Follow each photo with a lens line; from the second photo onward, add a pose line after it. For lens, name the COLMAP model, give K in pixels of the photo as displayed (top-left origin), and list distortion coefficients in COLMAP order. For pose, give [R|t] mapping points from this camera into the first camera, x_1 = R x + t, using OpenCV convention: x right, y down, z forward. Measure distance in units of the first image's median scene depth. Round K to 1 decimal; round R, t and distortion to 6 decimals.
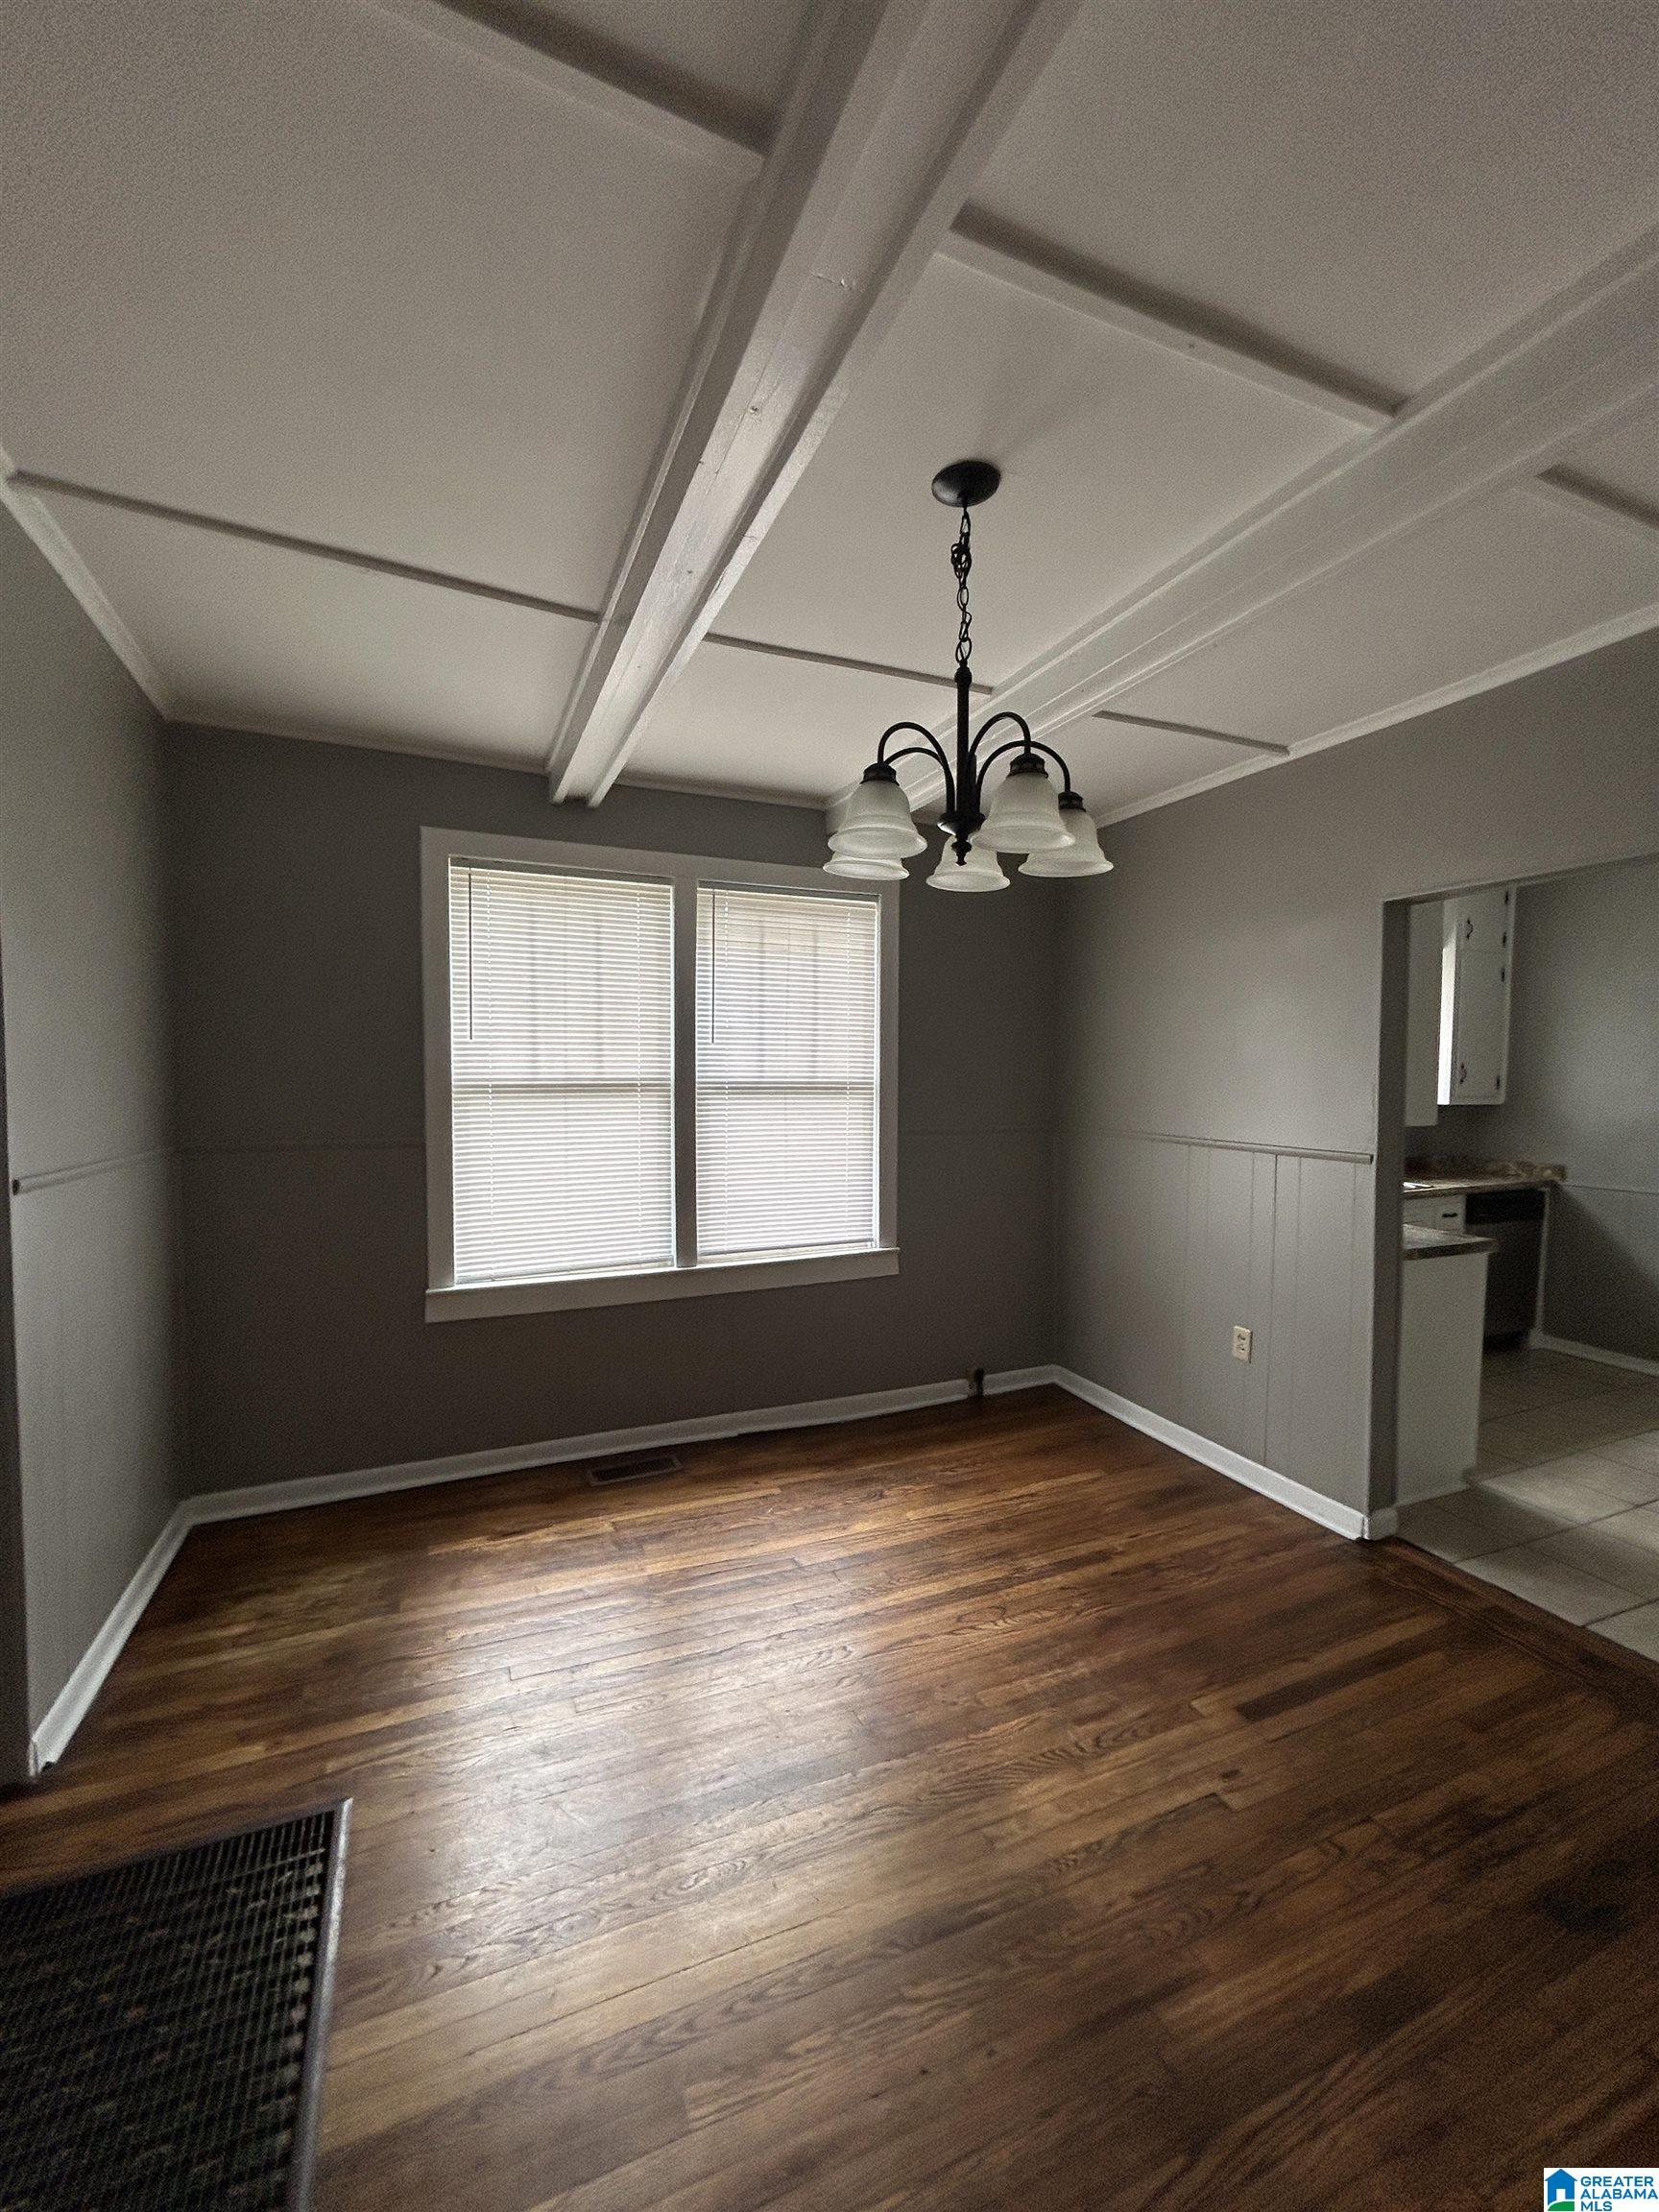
lens RADIAL K [[897.1, 0, 827.6], [0, 897.1, 1100.3], [0, 0, 1]] dist [0.002976, 0.000915]
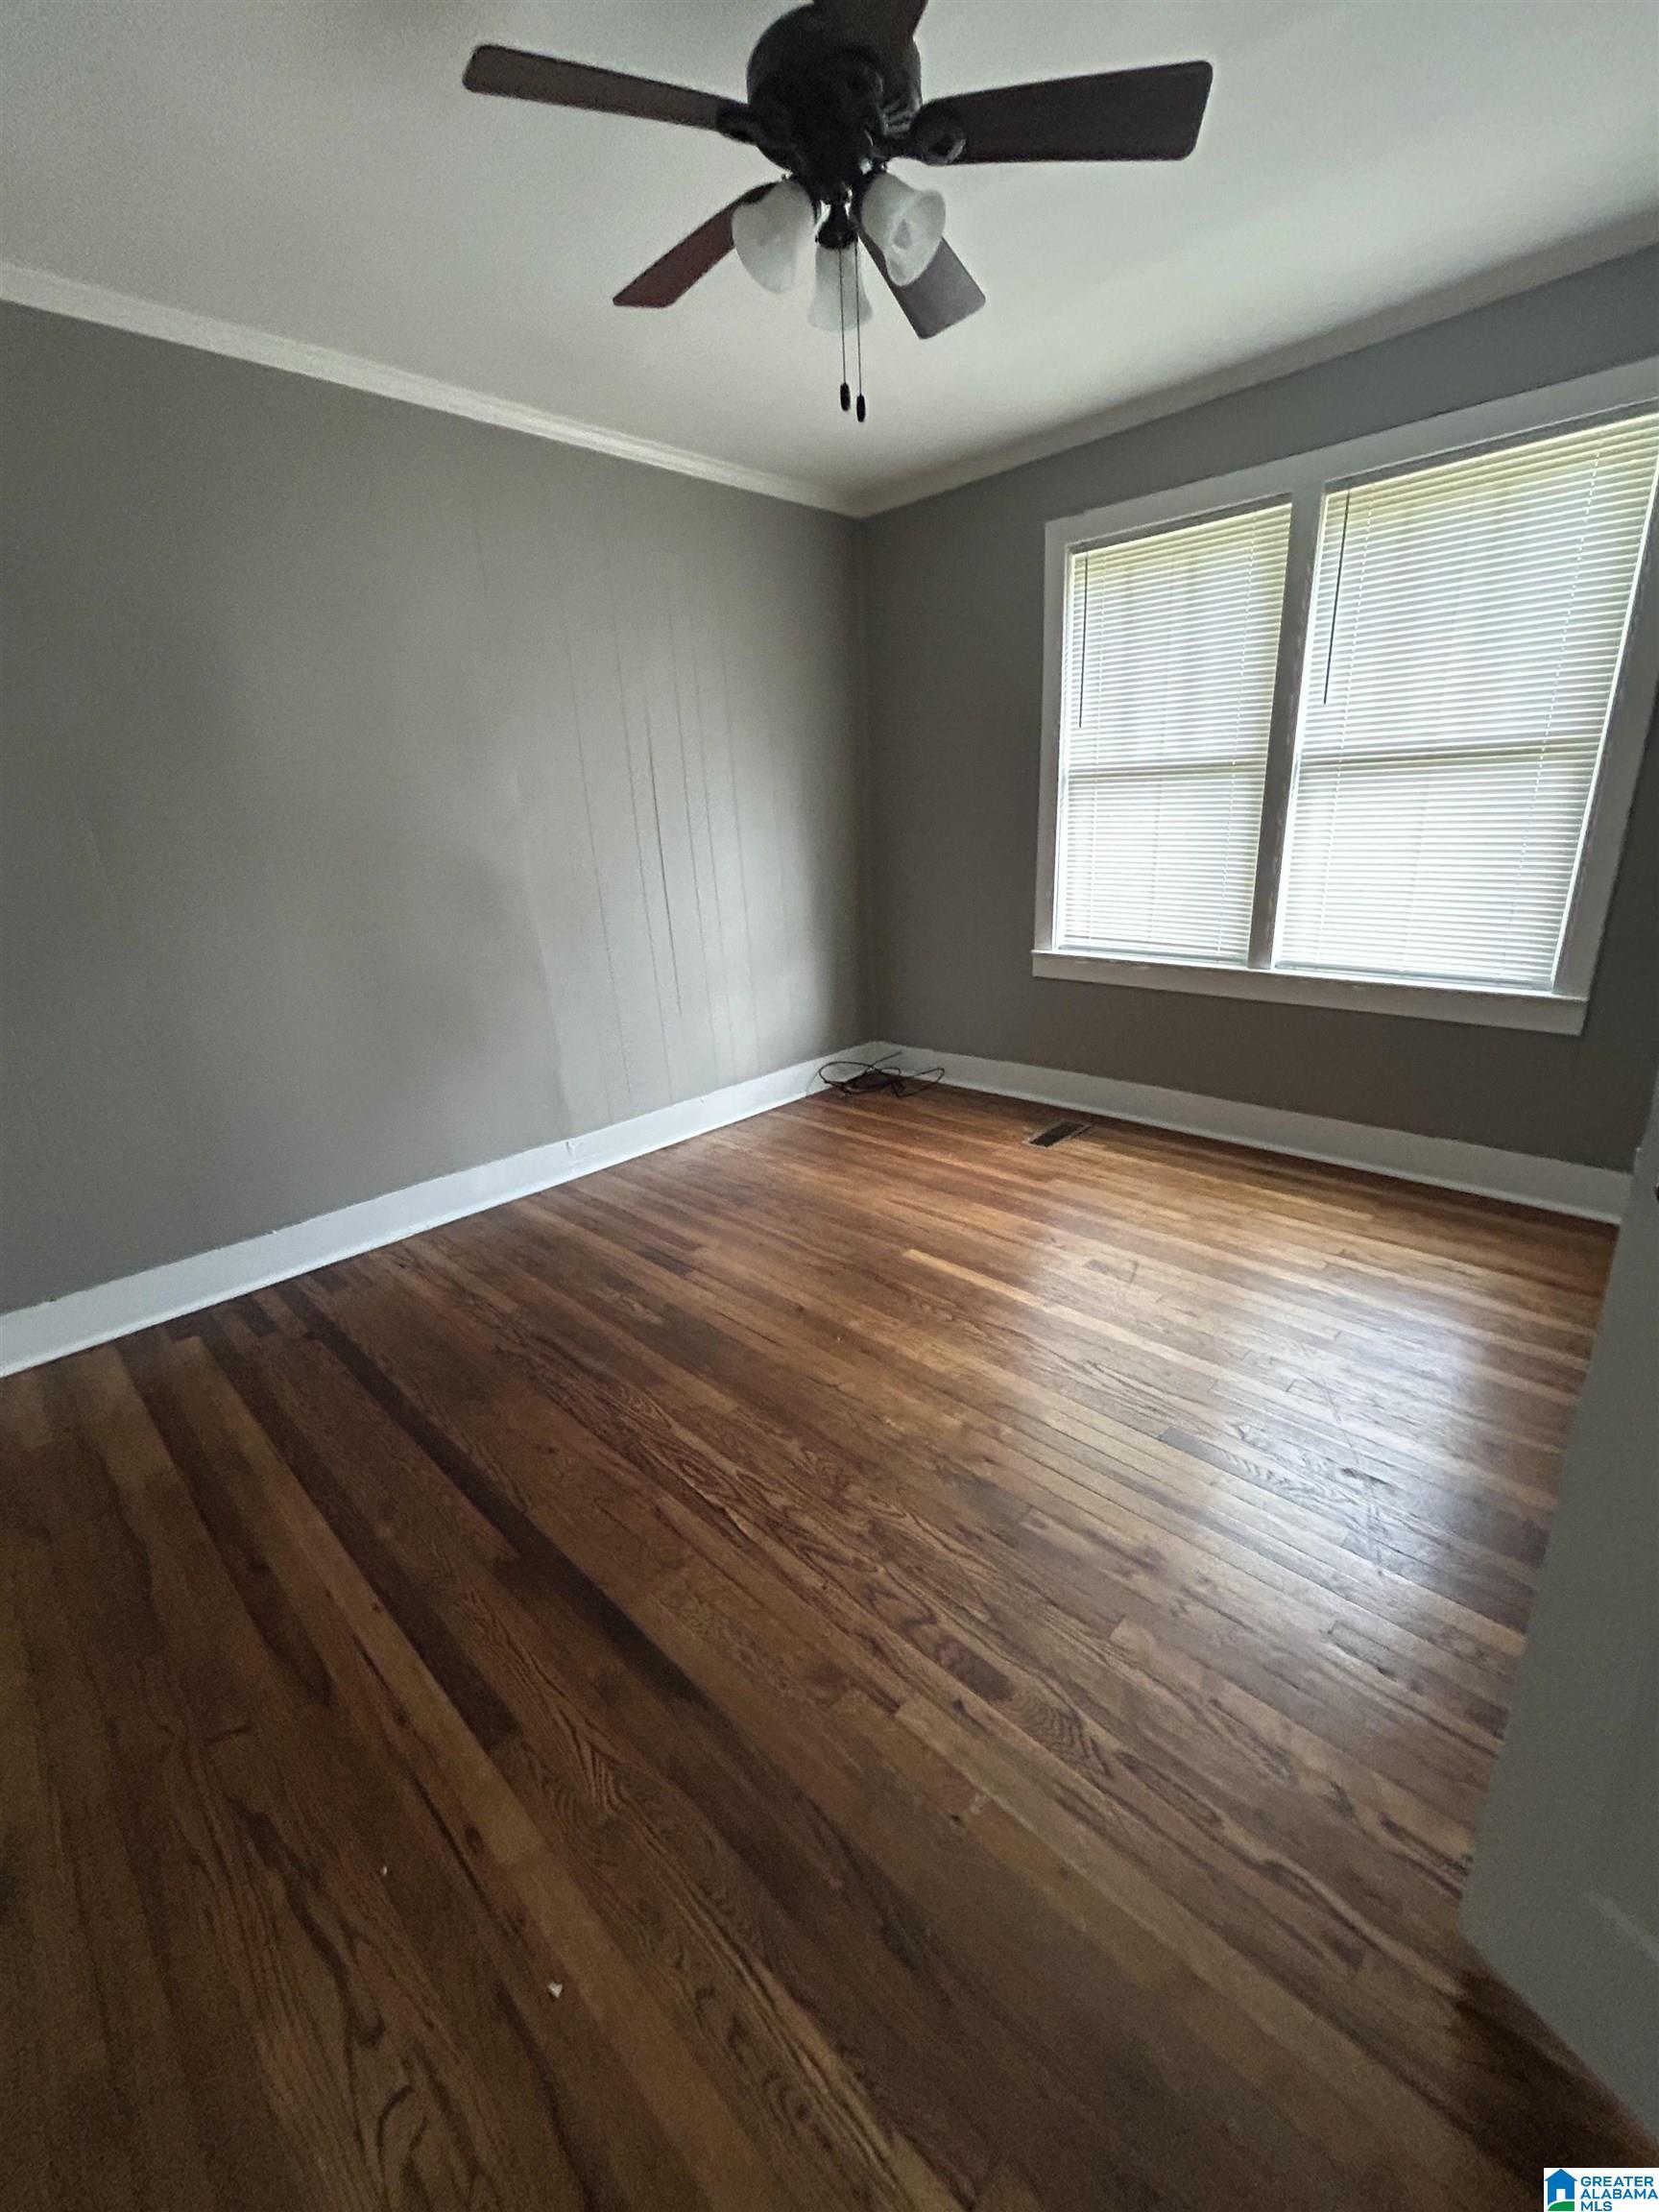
lens RADIAL K [[897.1, 0, 822.0], [0, 897.1, 1122.3], [0, 0, 1]] dist [0.002976, 0.000915]
pose [[0.388248, 0.302033, -0.870655, 0.604257], [0.043598, 0.937689, 0.344730, -0.010118], [0.920523, -0.171799, 0.350888, 0.237627]]
